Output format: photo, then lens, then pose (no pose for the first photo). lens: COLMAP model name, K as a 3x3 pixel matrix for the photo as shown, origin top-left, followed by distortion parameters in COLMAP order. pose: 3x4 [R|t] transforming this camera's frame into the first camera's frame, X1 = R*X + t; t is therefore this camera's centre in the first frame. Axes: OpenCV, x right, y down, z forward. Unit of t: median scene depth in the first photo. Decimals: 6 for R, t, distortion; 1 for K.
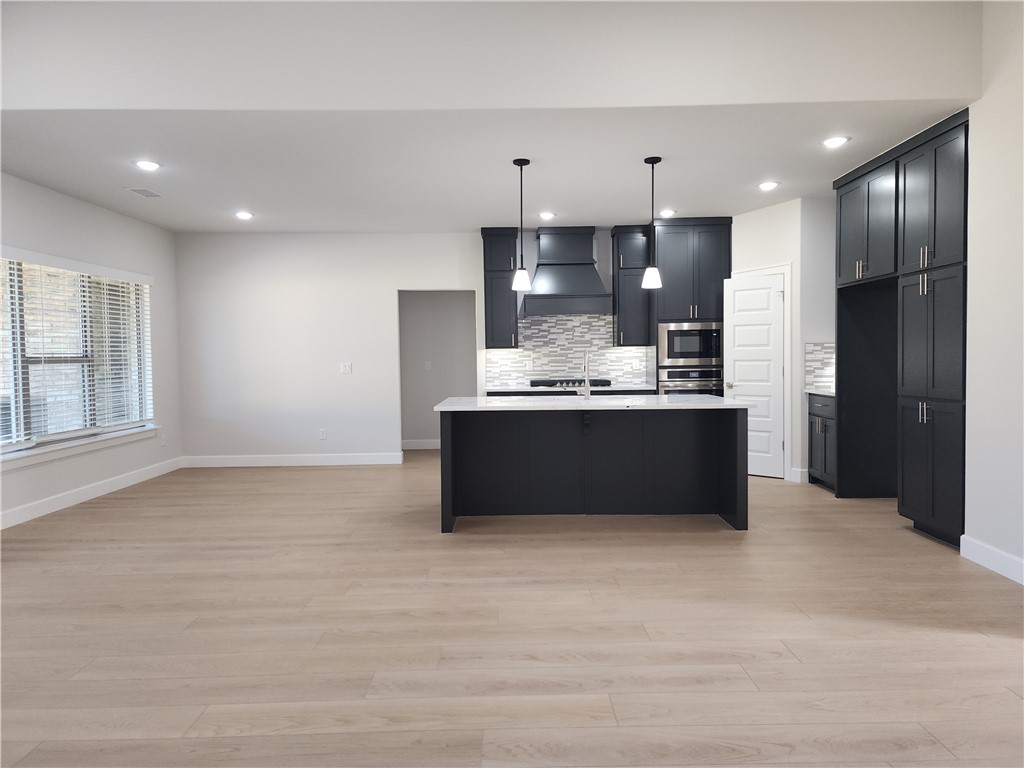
lens RADIAL K [[681.3, 0, 525.5], [0, 681.3, 380.7], [0, 0, 1]] dist [0.083880, -0.082533]
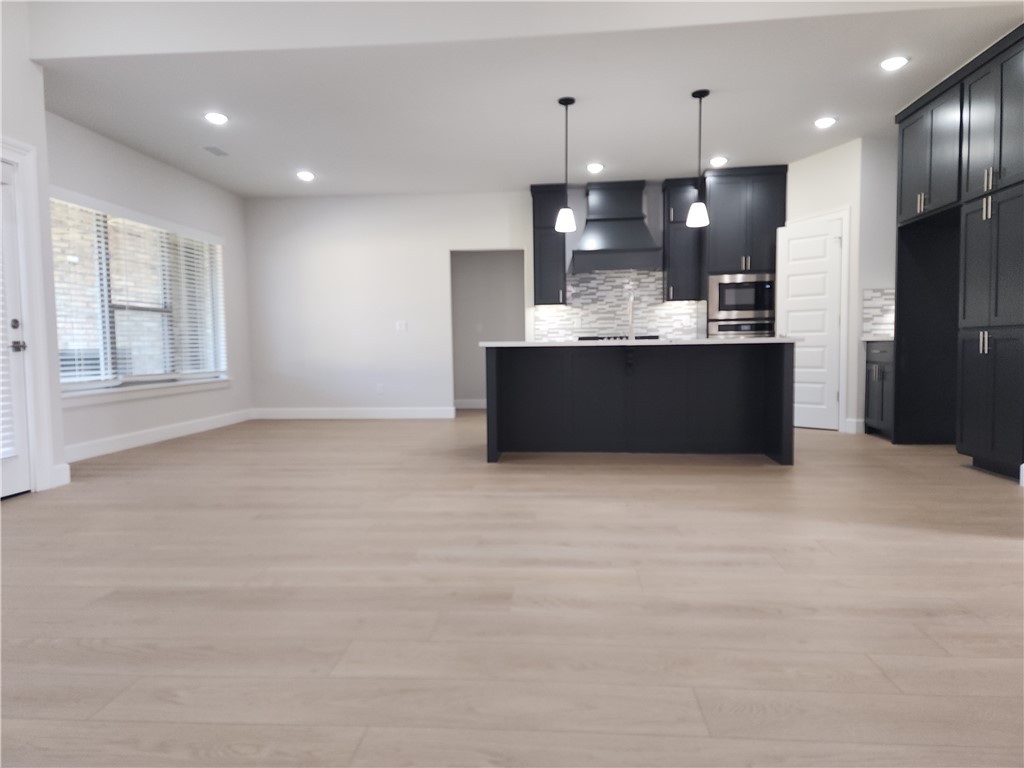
lens RADIAL K [[676.7, 0, 512.0], [0, 676.7, 384.0], [0, 0, 1]] dist [0.081490, -0.066212]
pose [[0.994805, 0.004548, -0.101702, 0.012737], [-0.002130, 0.999713, 0.023865, 0.050450], [0.101781, -0.023525, 0.994529, -0.012632]]
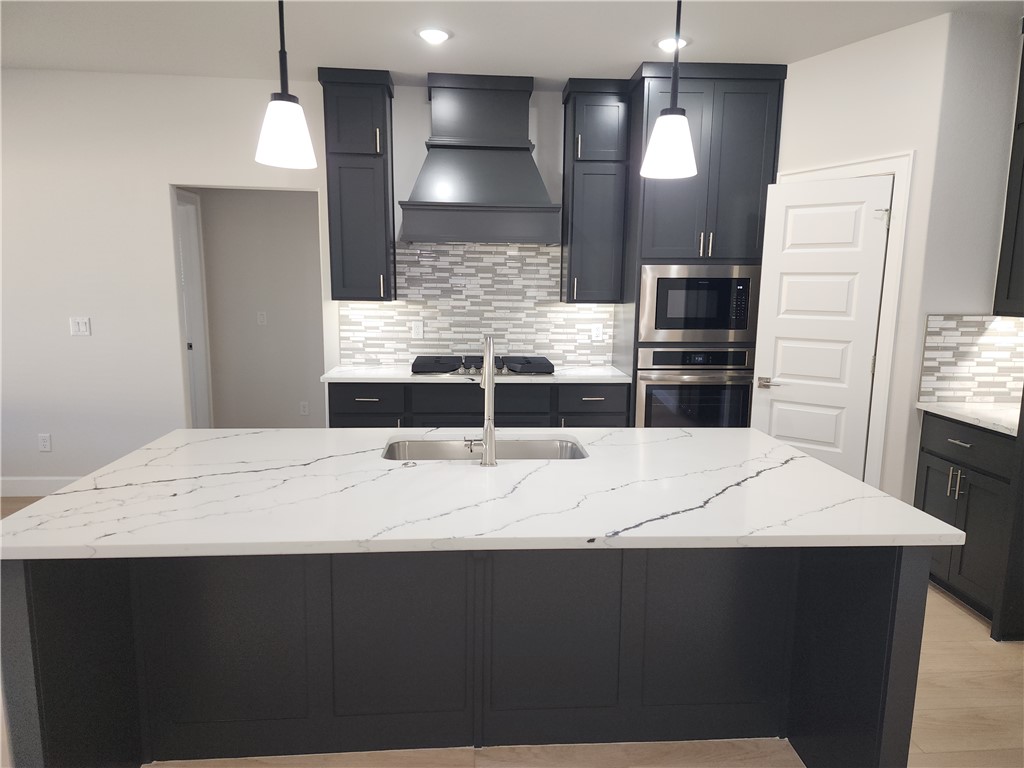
lens RADIAL K [[690.2, 0, 531.8], [0, 690.2, 409.8], [0, 0, 1]] dist [0.081107, -0.074846]
pose [[0.996235, 0.014433, 0.085483, 0.060778], [-0.026035, 0.990338, 0.136207, -0.042681], [-0.082691, -0.137920, 0.986985, 0.447865]]
